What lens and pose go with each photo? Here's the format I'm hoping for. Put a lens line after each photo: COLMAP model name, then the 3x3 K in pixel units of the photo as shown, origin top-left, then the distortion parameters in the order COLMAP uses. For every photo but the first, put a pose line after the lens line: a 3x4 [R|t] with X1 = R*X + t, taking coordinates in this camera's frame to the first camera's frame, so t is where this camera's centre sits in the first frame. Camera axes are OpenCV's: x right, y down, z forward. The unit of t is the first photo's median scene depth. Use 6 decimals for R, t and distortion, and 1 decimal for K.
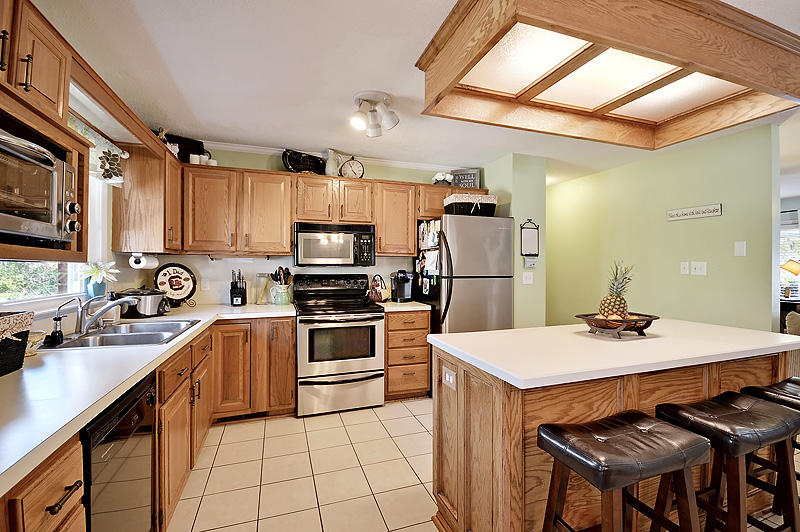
lens RADIAL K [[355.1, 0, 402.6], [0, 355.1, 262.5], [0, 0, 1]] dist [0.001499, -0.000986]
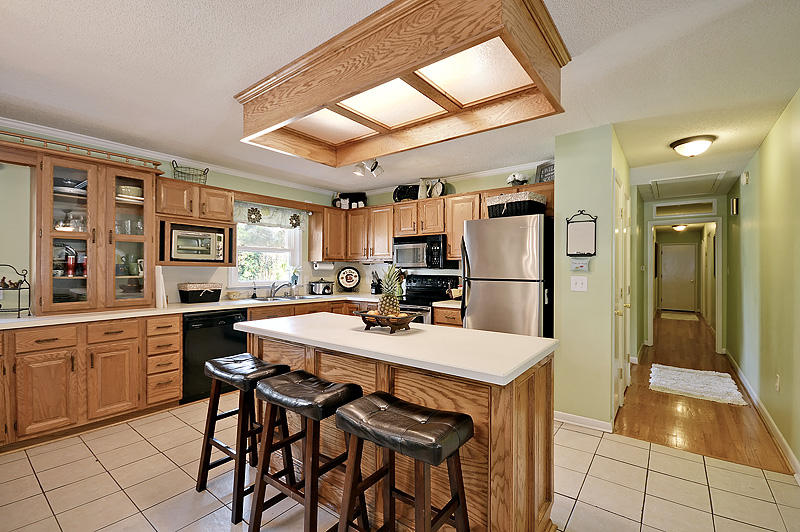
lens RADIAL K [[355.1, 0, 398.5], [0, 355.1, 266.1], [0, 0, 1]] dist [0.001499, -0.000986]
pose [[0.541122, -0.005342, -0.840927, 0.879840], [0.005899, 0.999979, -0.002557, 0.004119], [0.840923, -0.003577, 0.541142, 0.239406]]
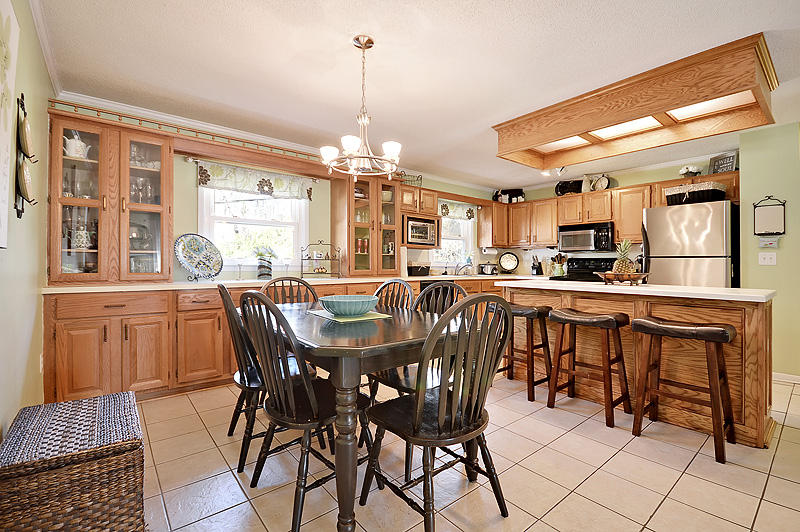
lens RADIAL K [[355.1, 0, 403.3], [0, 355.1, 258.8], [0, 0, 1]] dist [0.001499, -0.000986]
pose [[0.344051, -0.012868, -0.938863, 0.984978], [0.001144, 0.999911, -0.013286, 0.060259], [0.938950, 0.003497, 0.344035, -0.250639]]
